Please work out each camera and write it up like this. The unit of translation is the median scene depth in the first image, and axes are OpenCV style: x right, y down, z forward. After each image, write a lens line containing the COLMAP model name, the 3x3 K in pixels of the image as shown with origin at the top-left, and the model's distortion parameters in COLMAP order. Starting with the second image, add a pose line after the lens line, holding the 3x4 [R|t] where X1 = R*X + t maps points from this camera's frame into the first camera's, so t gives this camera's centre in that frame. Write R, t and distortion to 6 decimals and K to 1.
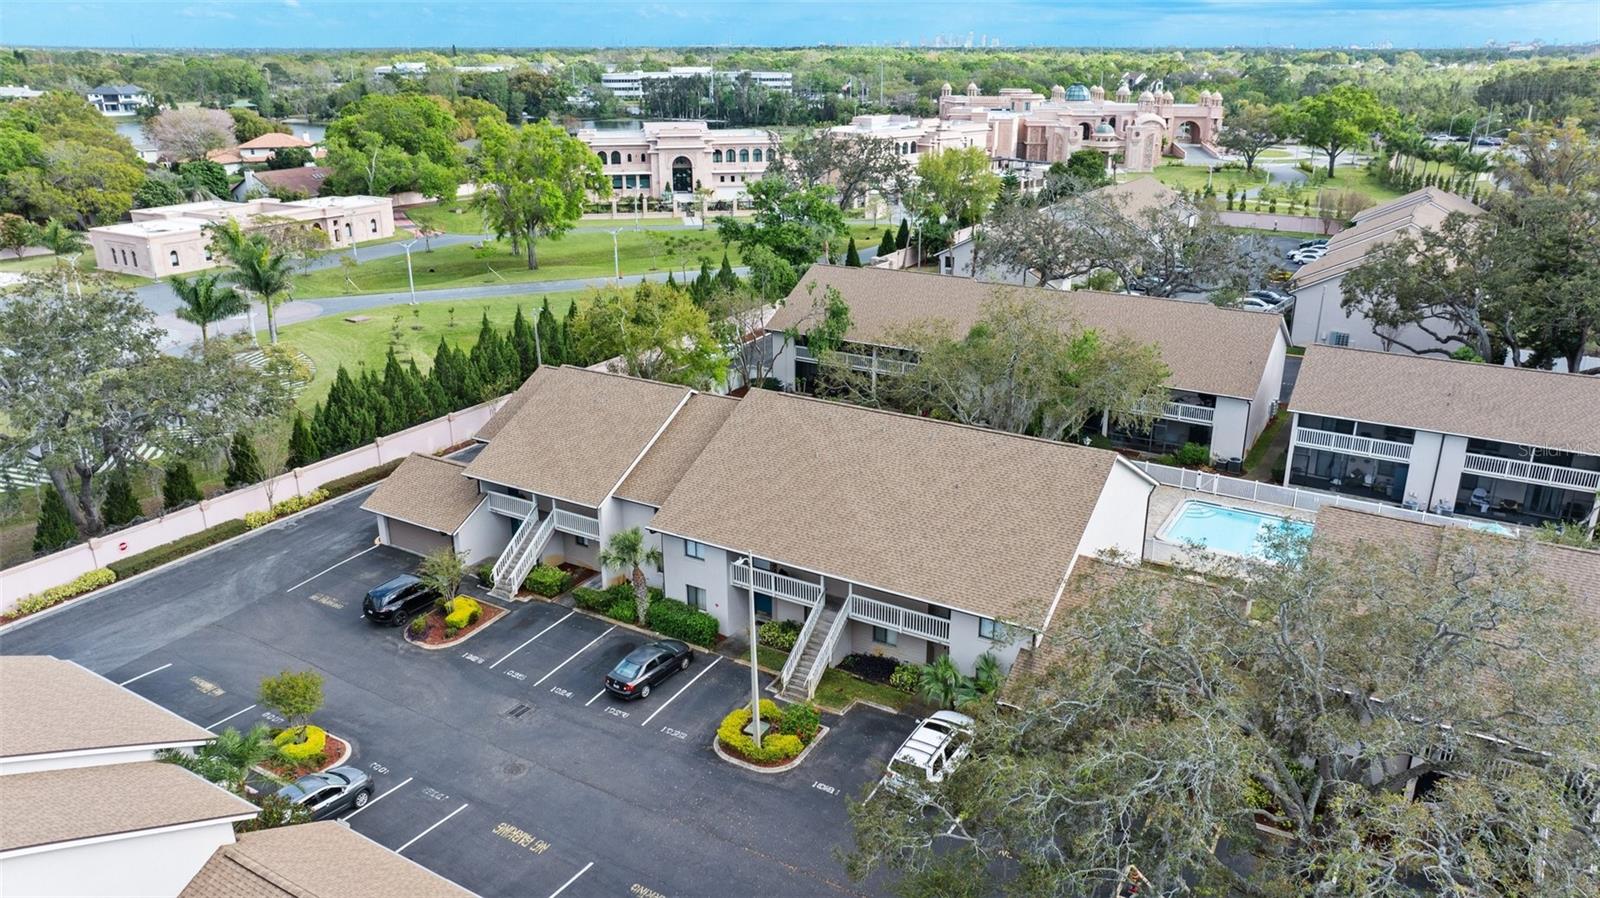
lens RADIAL K [[1134.1, 0, 800.0], [0, 1134.1, 449.0], [0, 0, 1]] dist [-0.020376, -0.001137]
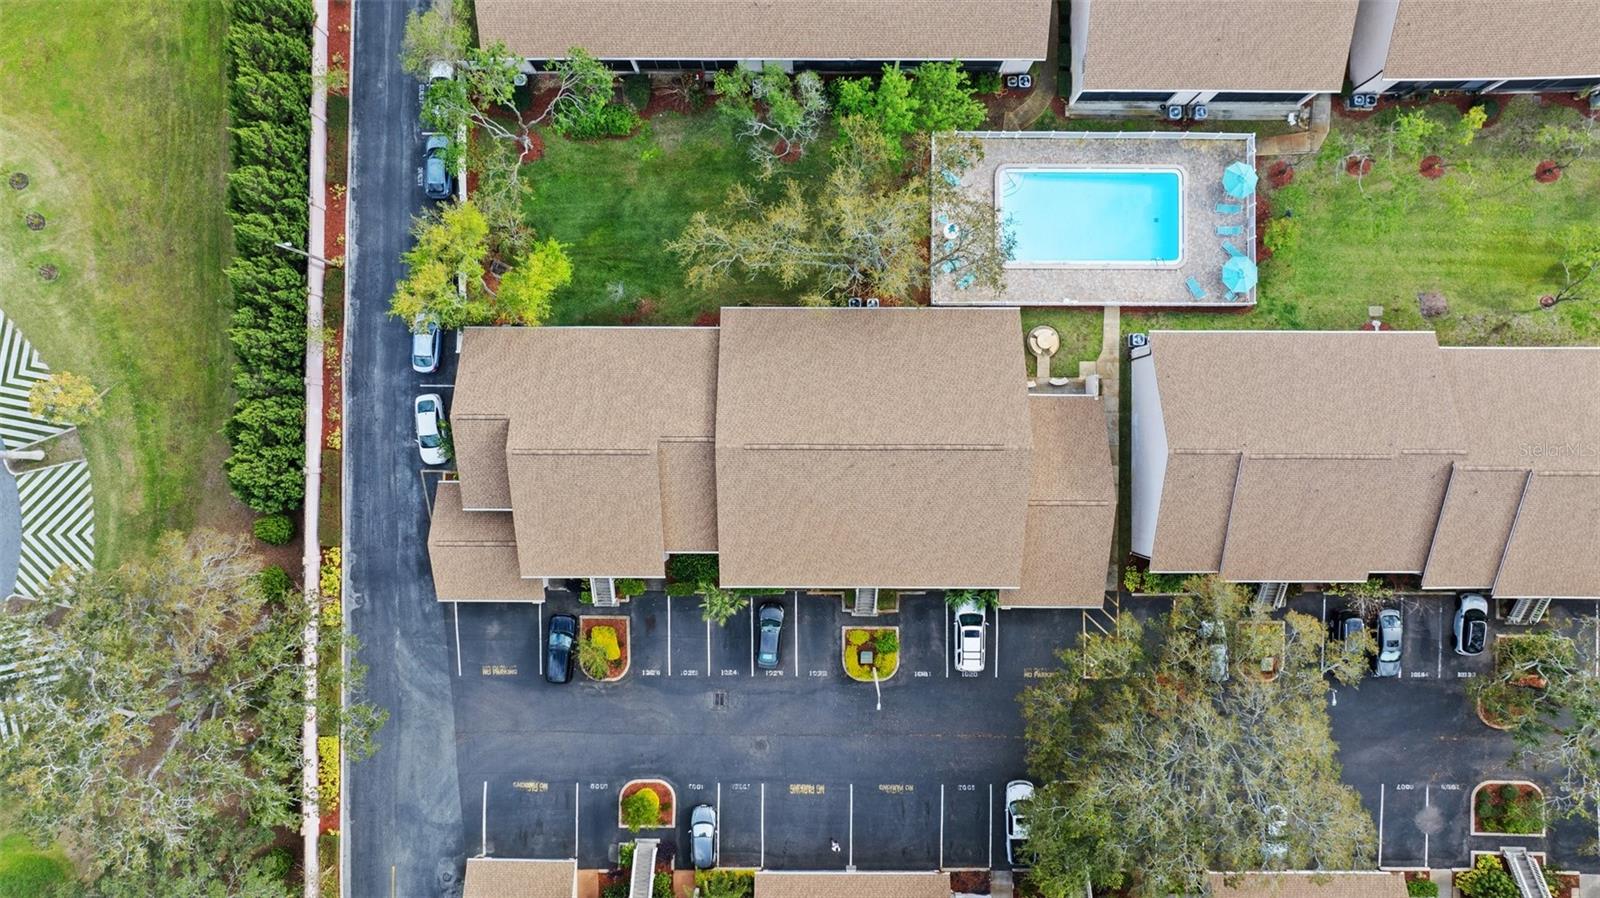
lens RADIAL K [[1134.1, 0, 800.0], [0, 1134.1, 449.0], [0, 0, 1]] dist [-0.020376, -0.001137]
pose [[0.855988, -0.516988, -0.002861, 0.030263], [0.175970, 0.286146, 0.941889, -1.017936], [-0.486127, -0.806749, 0.335911, 0.508346]]
